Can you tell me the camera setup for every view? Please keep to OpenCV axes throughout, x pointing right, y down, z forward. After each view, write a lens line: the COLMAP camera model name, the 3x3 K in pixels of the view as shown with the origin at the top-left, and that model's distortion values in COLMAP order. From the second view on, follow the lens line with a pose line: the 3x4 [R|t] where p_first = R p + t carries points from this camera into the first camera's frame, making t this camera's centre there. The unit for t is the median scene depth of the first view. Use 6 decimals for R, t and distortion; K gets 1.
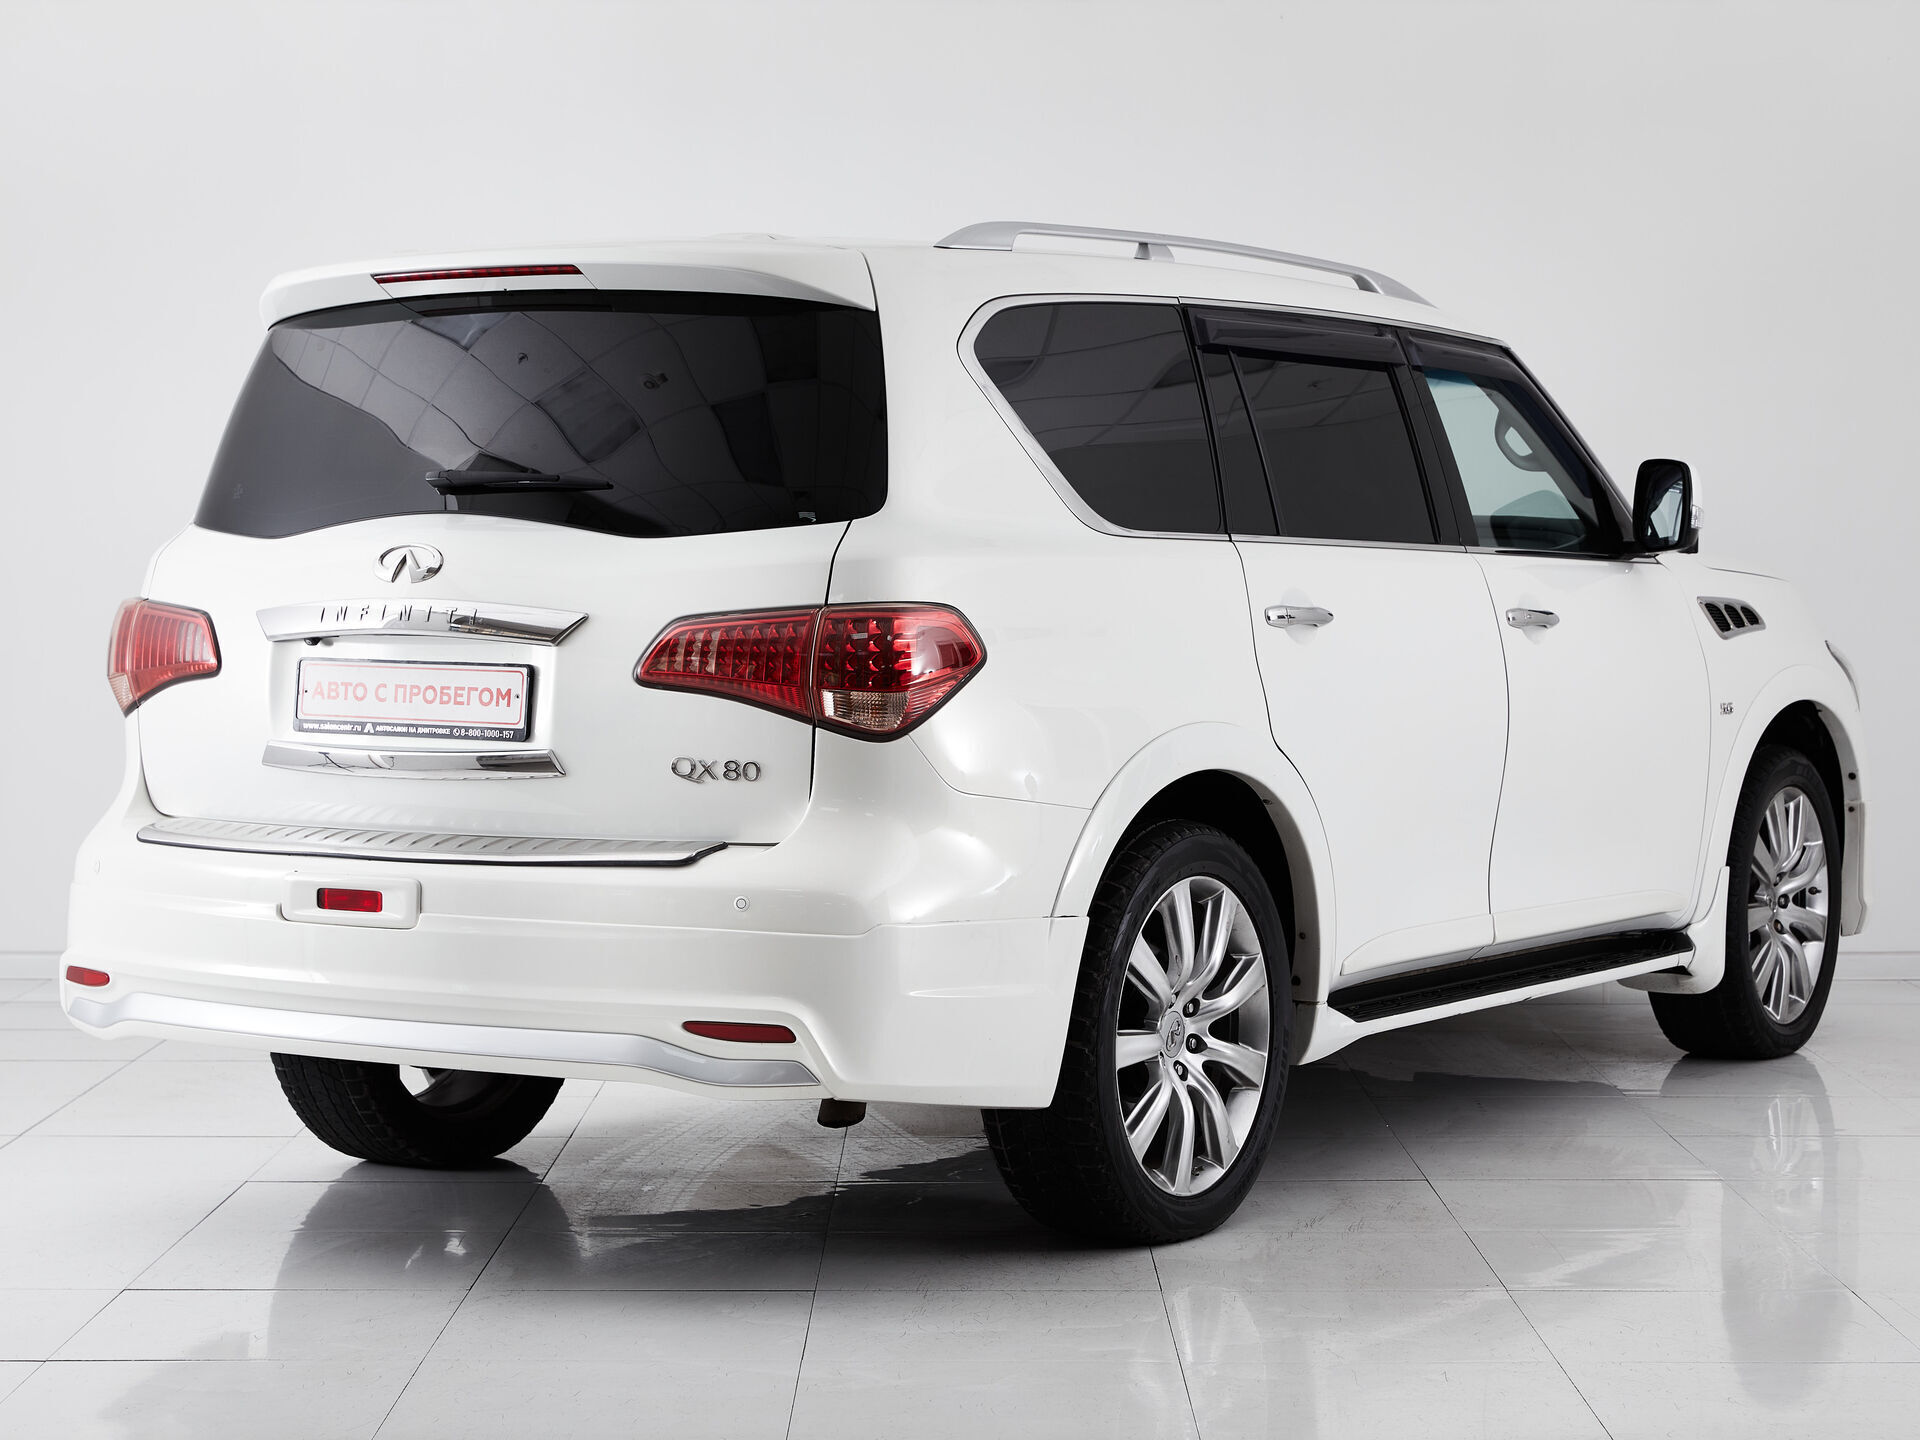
lens RADIAL K [[3912.3, 0, 960.0], [0, 3912.3, 720.0], [0, 0, 1]] dist [0.025681, -0.091323]
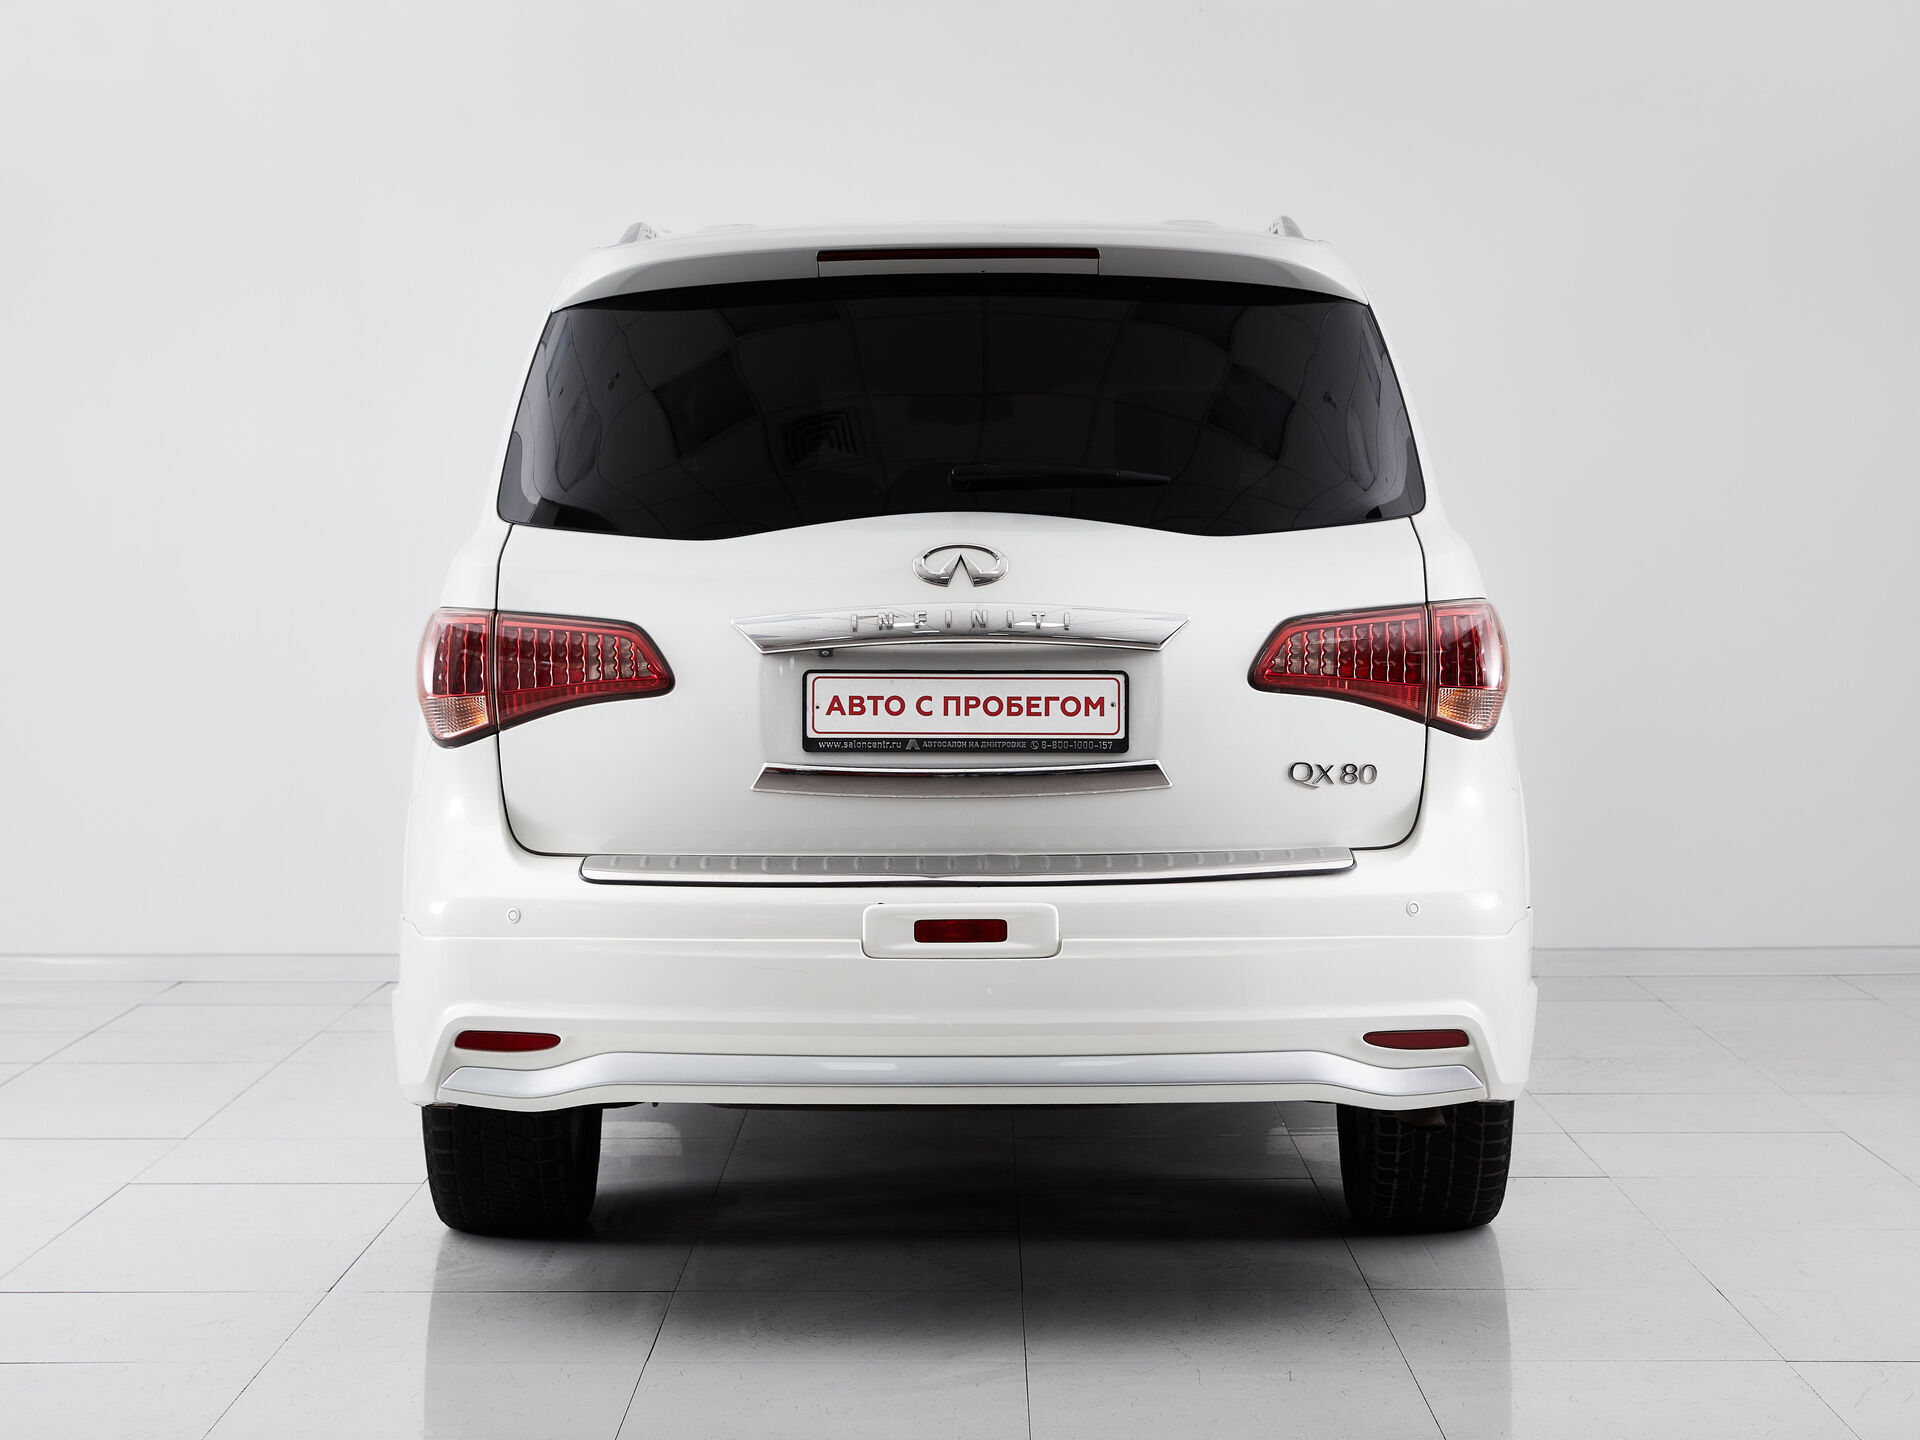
lens RADIAL K [[3912.3, 0, 960.0], [0, 3912.3, 720.0], [0, 0, 1]] dist [0.025681, -0.091323]
pose [[0.851175, -0.033018, 0.523842, -0.629512], [0.029165, 0.999453, 0.015607, -0.017954], [-0.524071, 0.001993, 0.851672, 0.211393]]
